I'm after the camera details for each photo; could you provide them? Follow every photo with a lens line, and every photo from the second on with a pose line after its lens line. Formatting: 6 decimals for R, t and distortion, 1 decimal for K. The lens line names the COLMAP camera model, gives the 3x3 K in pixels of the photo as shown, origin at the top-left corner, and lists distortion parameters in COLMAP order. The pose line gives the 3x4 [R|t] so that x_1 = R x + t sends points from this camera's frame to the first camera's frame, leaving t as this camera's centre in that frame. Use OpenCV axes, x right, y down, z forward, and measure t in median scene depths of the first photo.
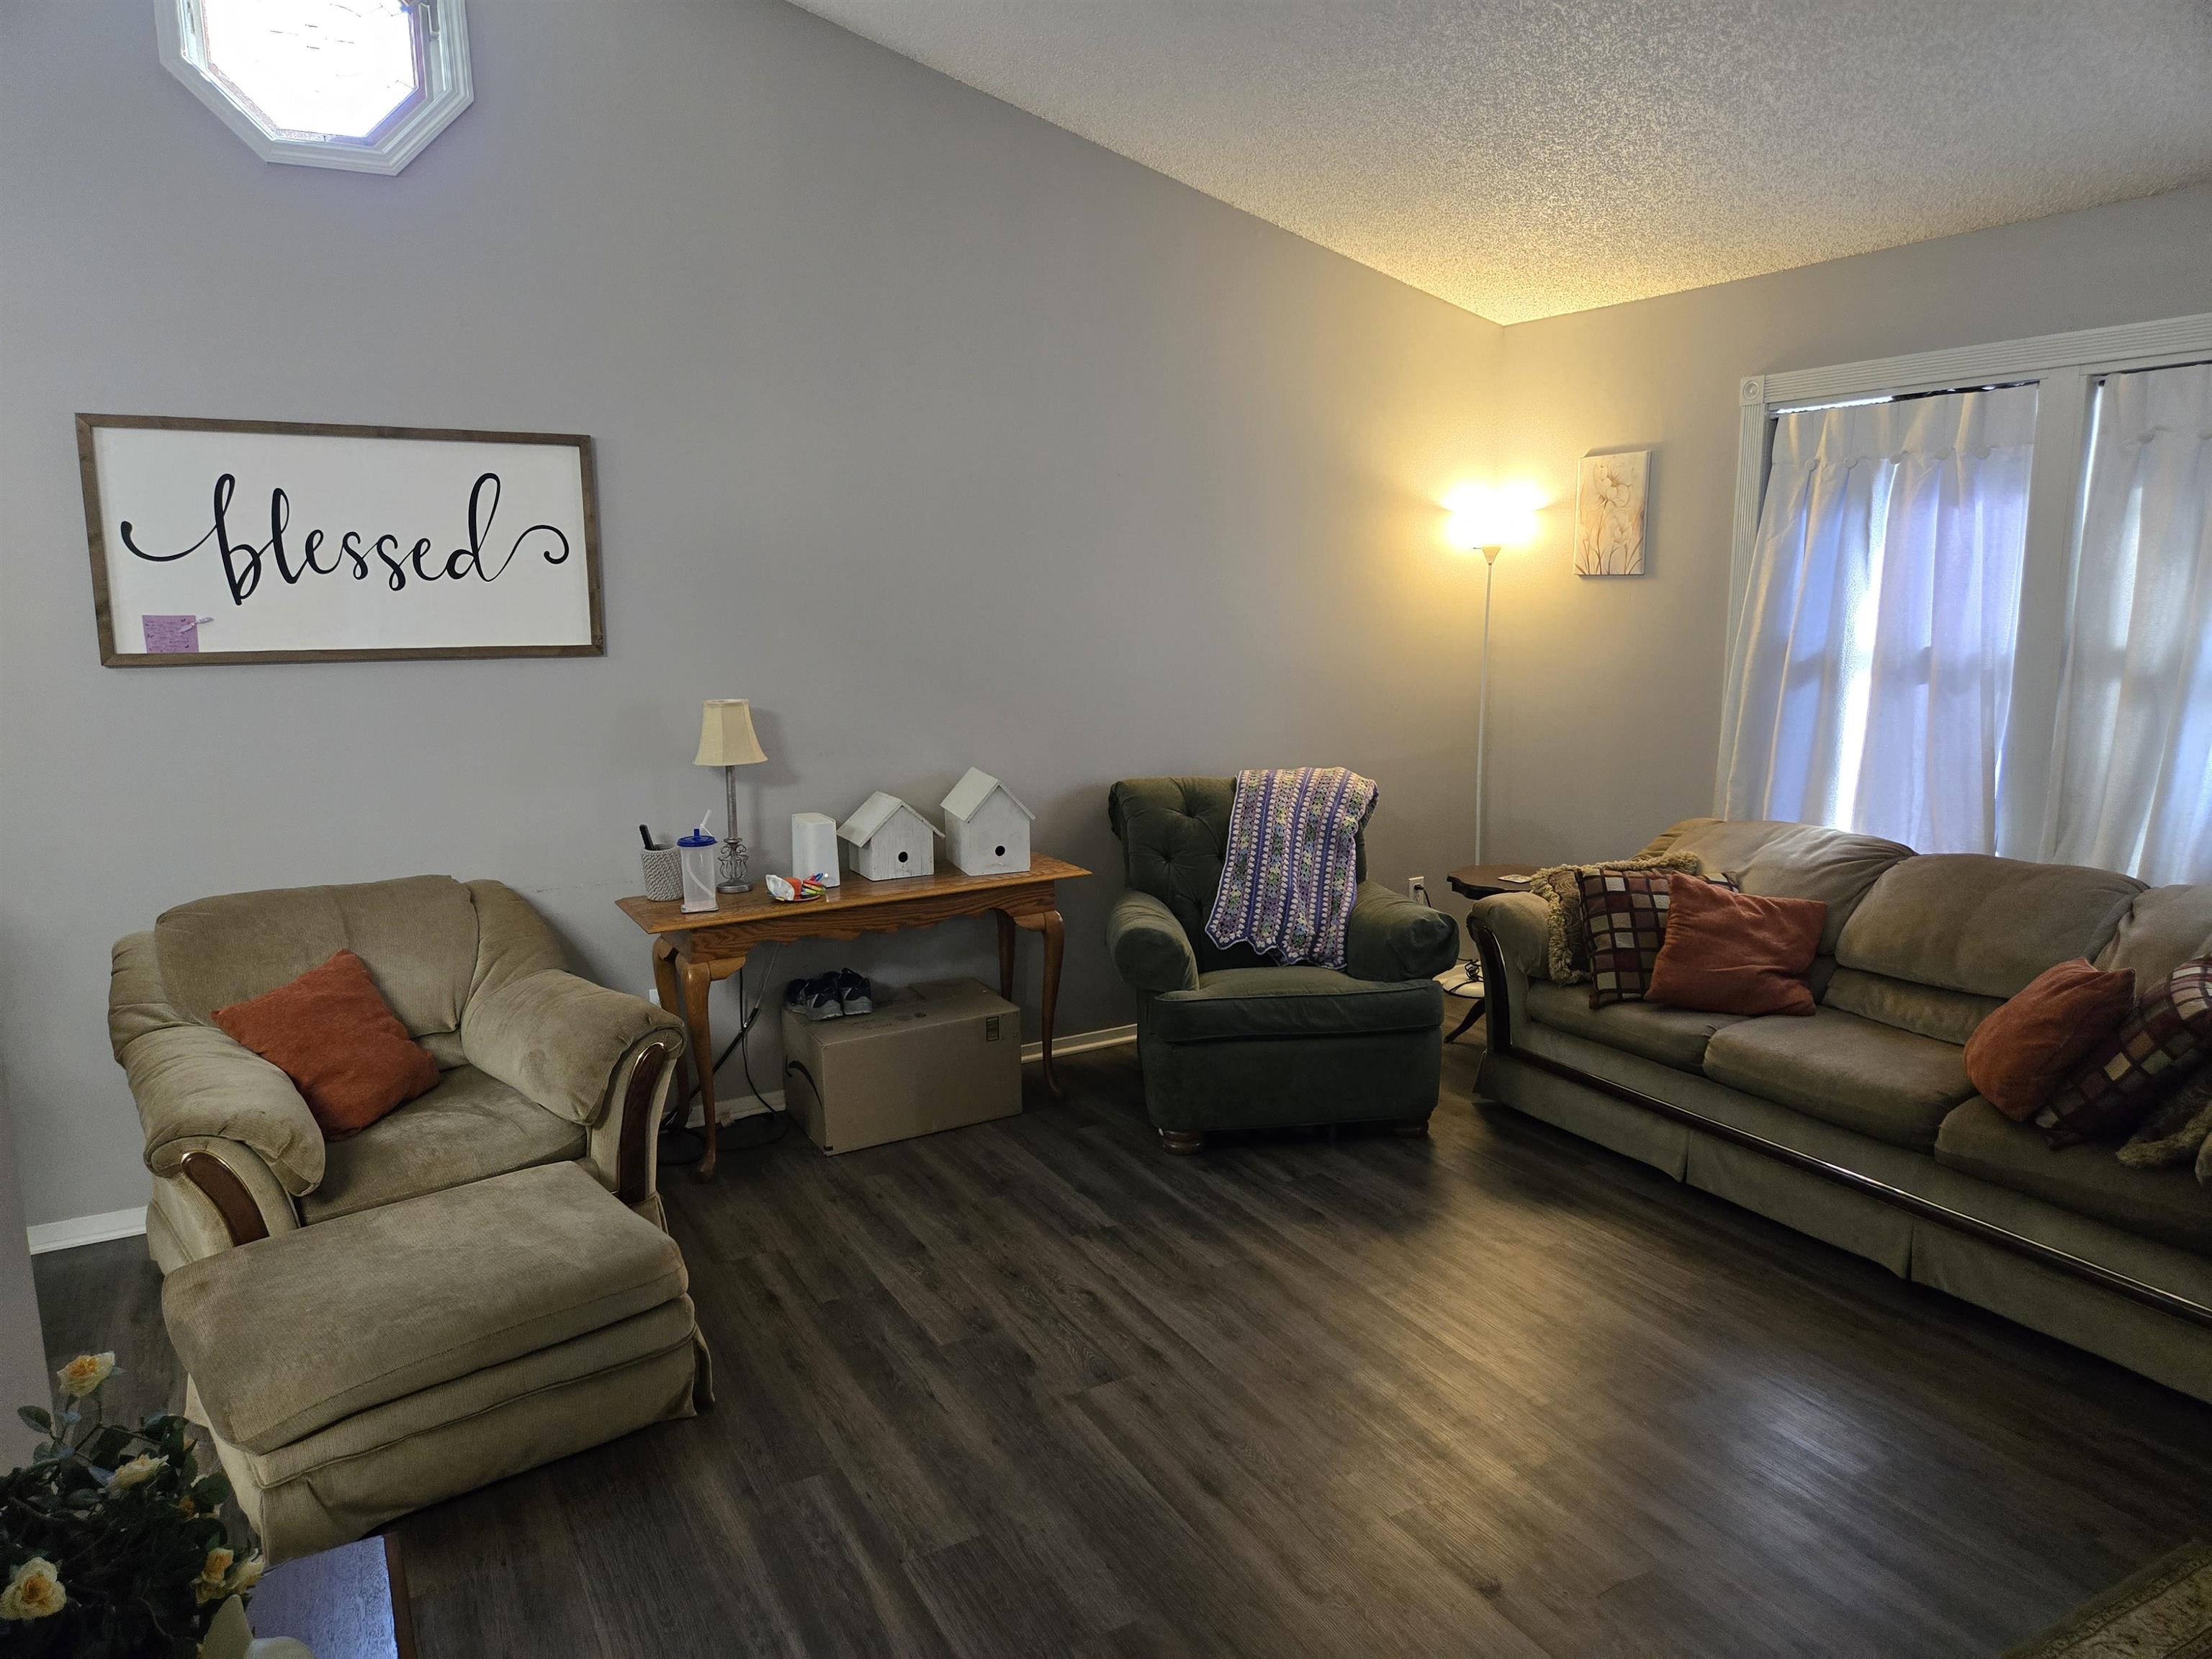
lens RADIAL K [[1492.3, 0, 1106.0], [0, 1492.3, 829.5], [0, 0, 1]] dist [0.079440, -0.070370]
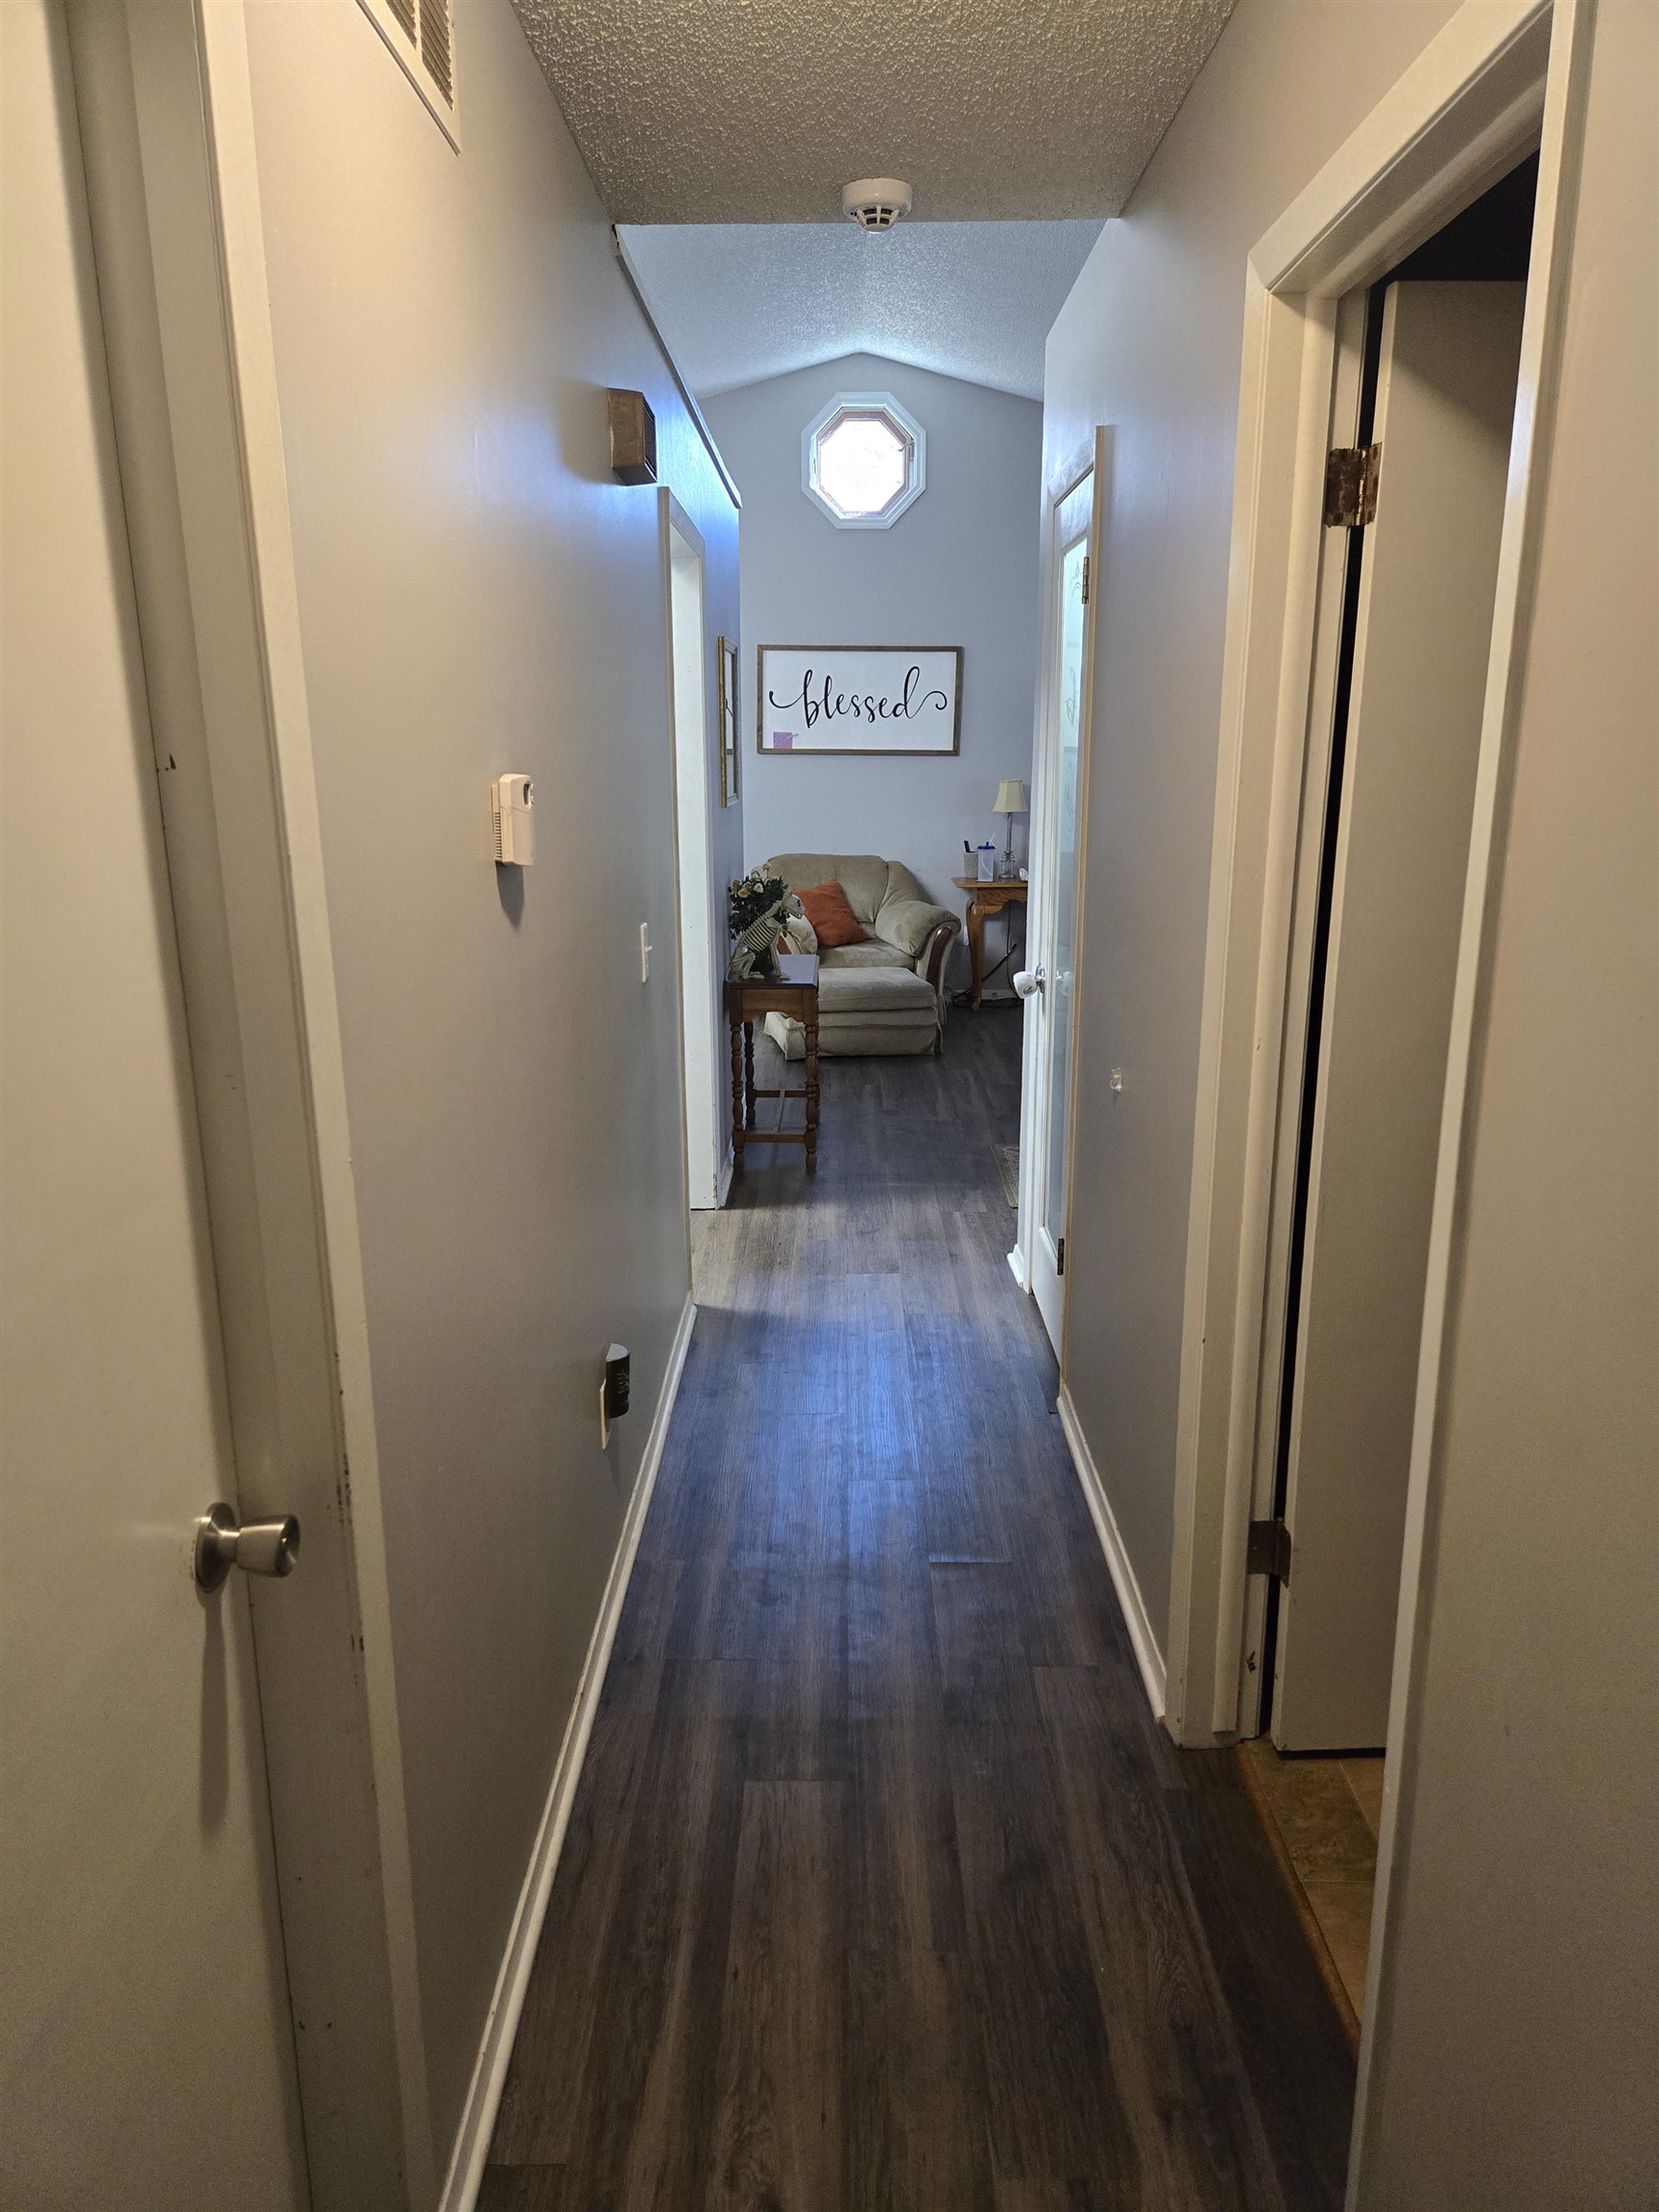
lens RADIAL K [[1492.3, 0, 829.5], [0, 1492.3, 1106.0], [0, 0, 1]] dist [0.079440, -0.070370]
pose [[0.873870, 0.131295, -0.468095, 0.940652], [-0.094077, 0.990311, 0.102142, 0.291195], [0.476970, -0.045222, 0.877755, -1.586670]]
